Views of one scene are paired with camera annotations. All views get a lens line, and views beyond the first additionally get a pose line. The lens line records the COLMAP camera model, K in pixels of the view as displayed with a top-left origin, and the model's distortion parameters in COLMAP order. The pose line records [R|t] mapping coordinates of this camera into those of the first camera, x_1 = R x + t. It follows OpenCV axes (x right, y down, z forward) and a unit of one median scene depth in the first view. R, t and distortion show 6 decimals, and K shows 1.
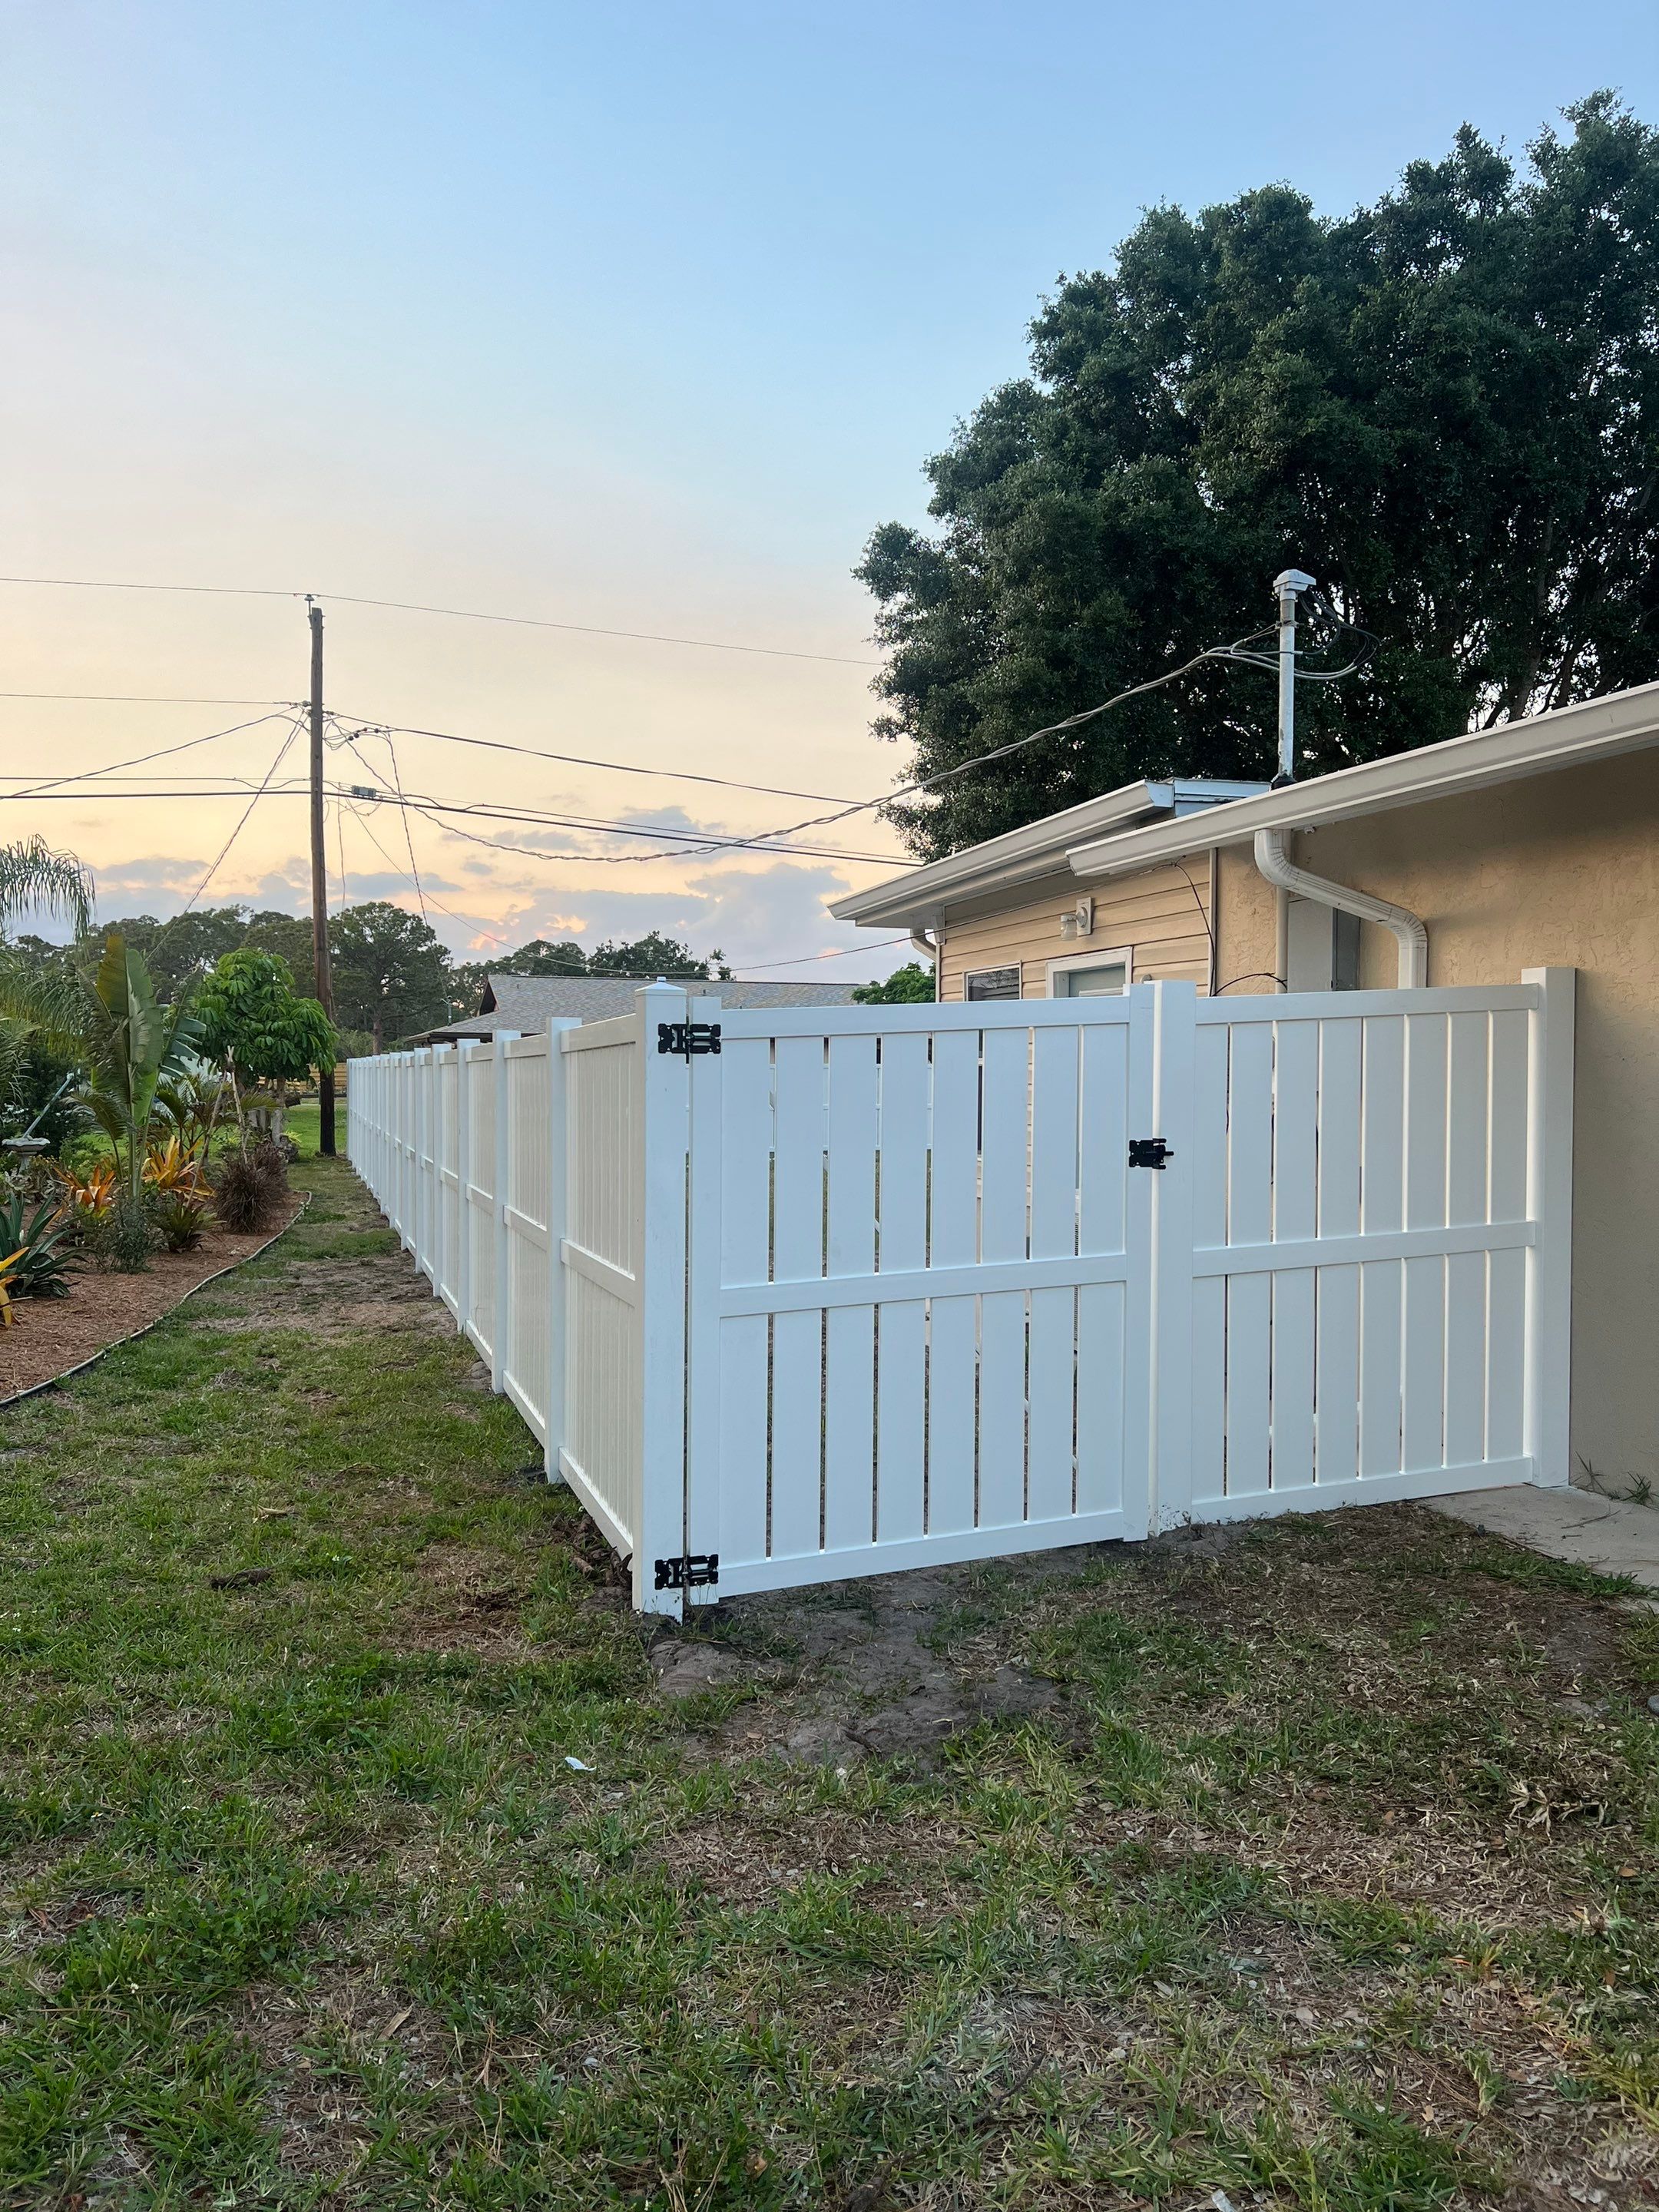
lens RADIAL K [[1701.8, 0, 817.4], [0, 1701.8, 1119.9], [0, 0, 1]] dist [0.035217, -0.044953]
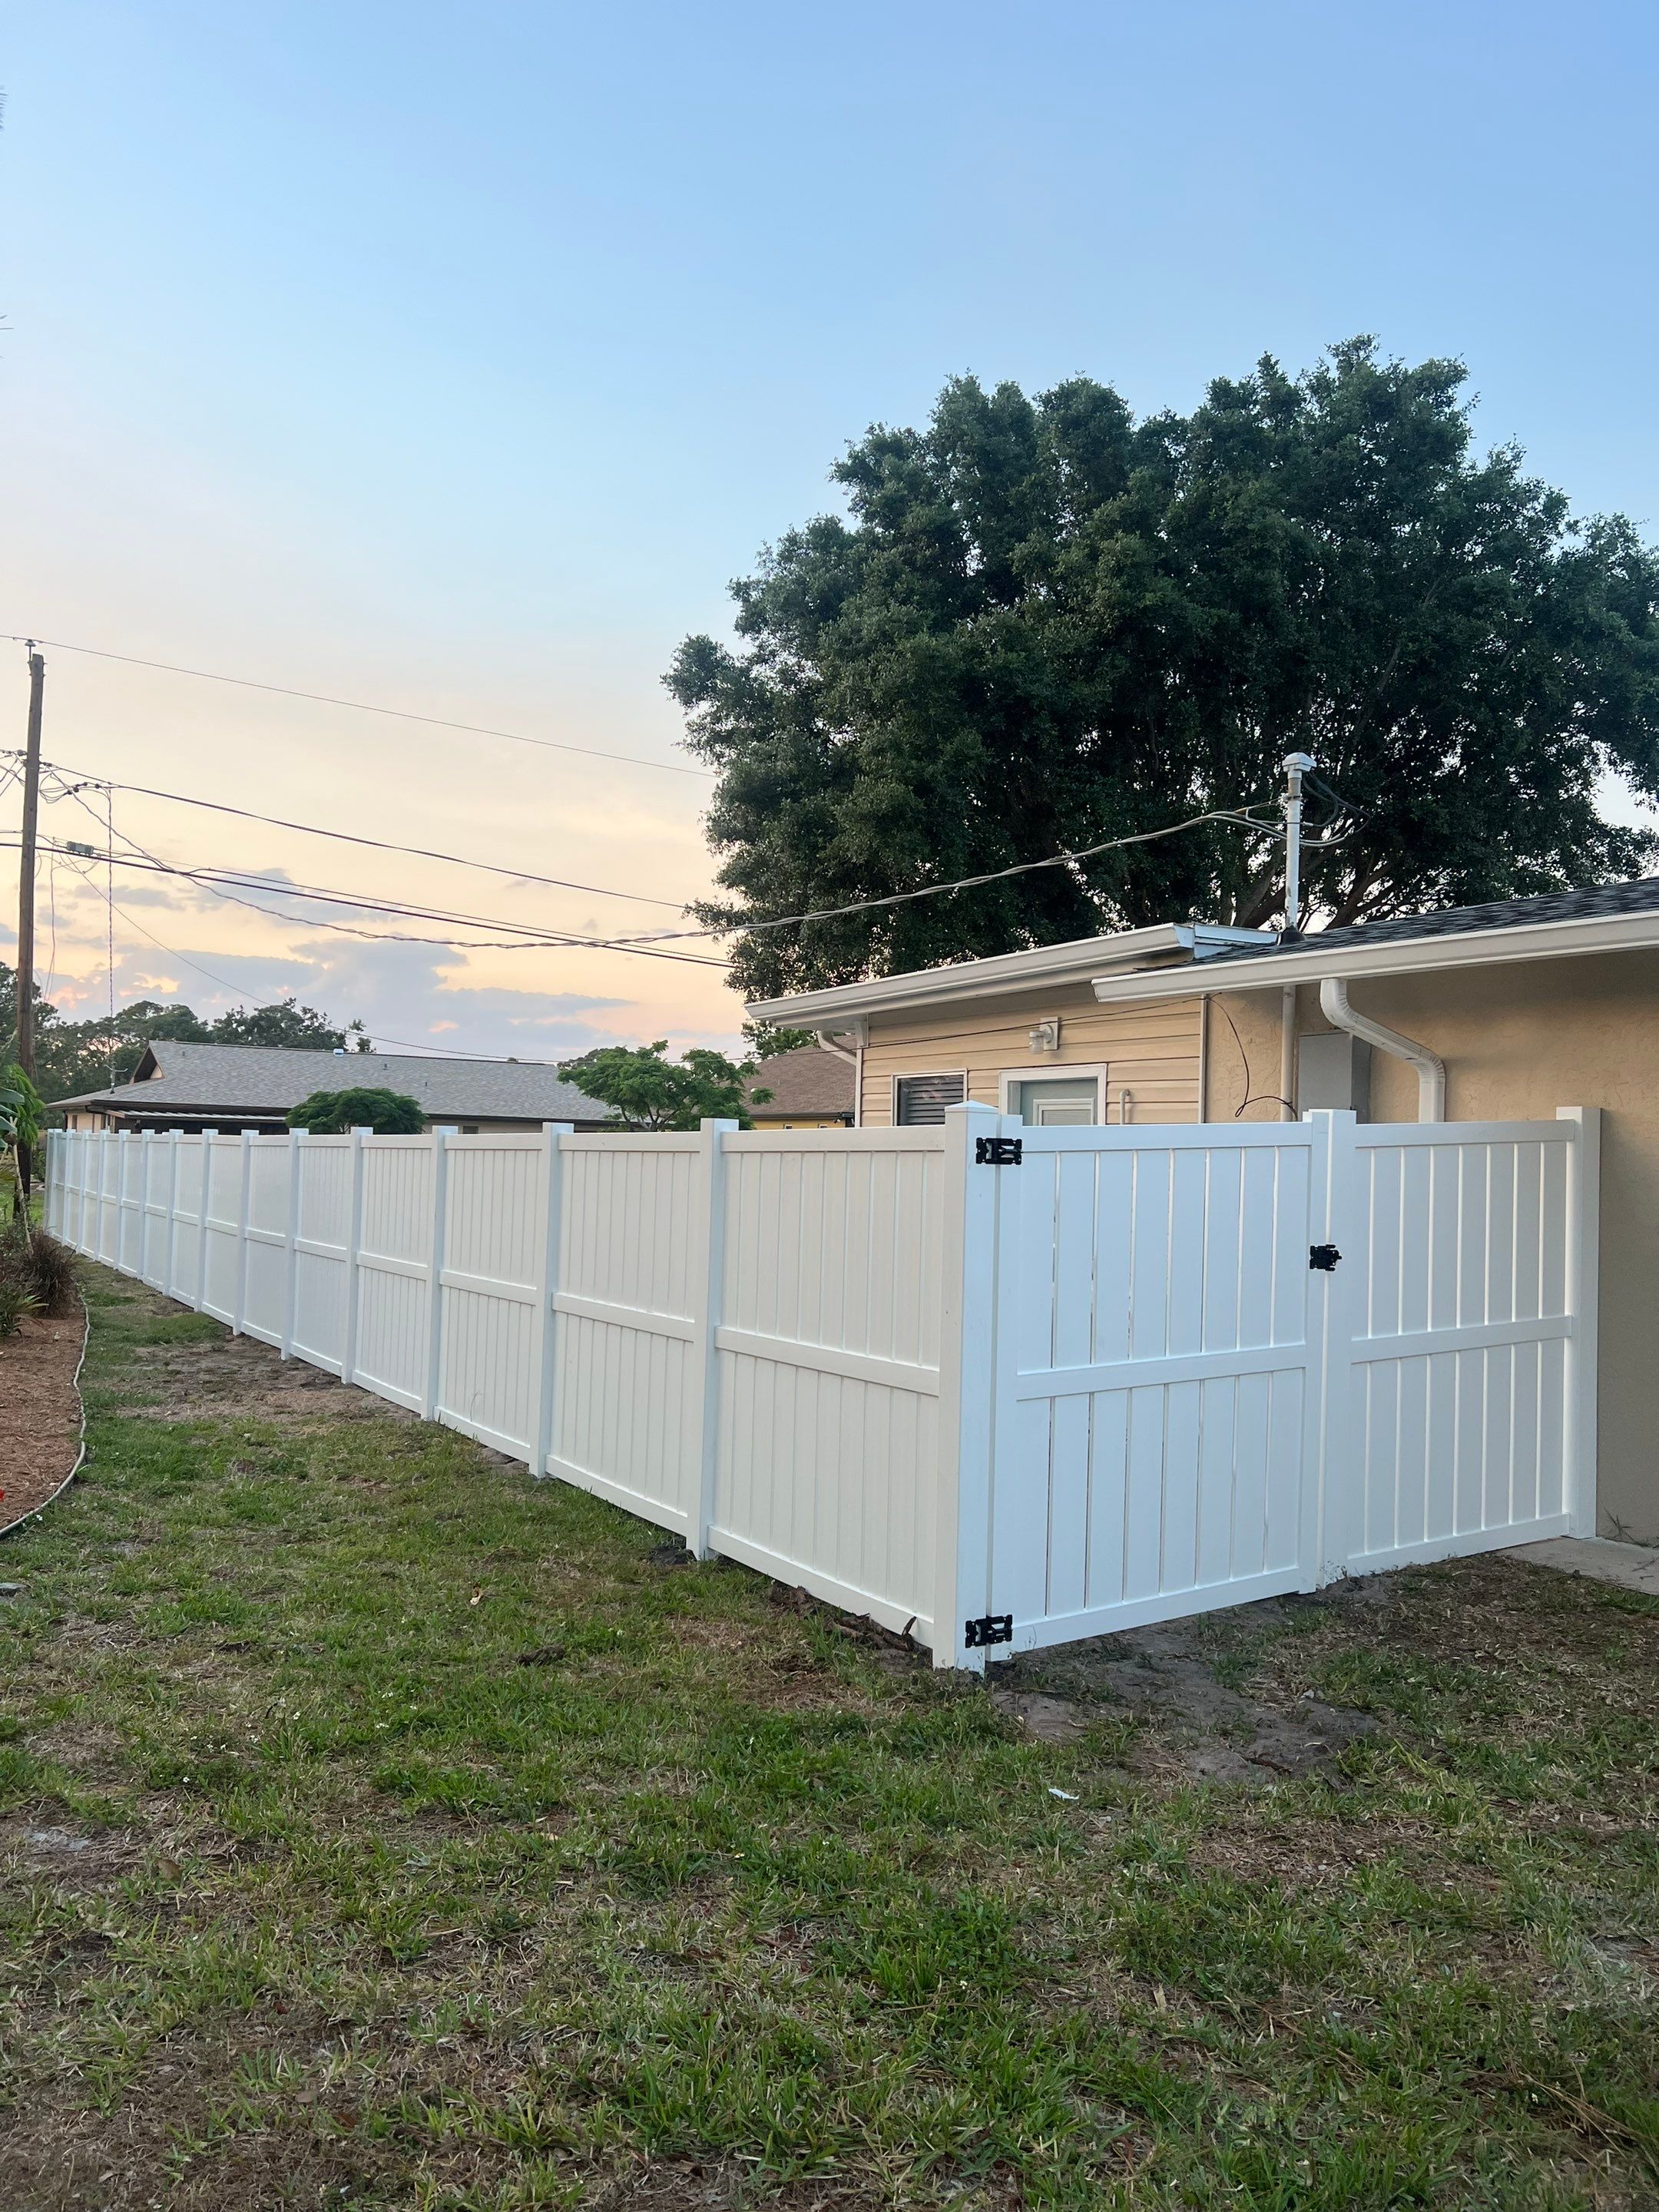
lens RADIAL K [[1701.8, 0, 820.2], [0, 1701.8, 1107.2], [0, 0, 1]] dist [0.035217, -0.044953]
pose [[0.974282, 0.031693, 0.223091, -0.156169], [-0.019358, 0.998171, -0.057262, -0.003539], [-0.224497, 0.051471, 0.973114, -0.026971]]
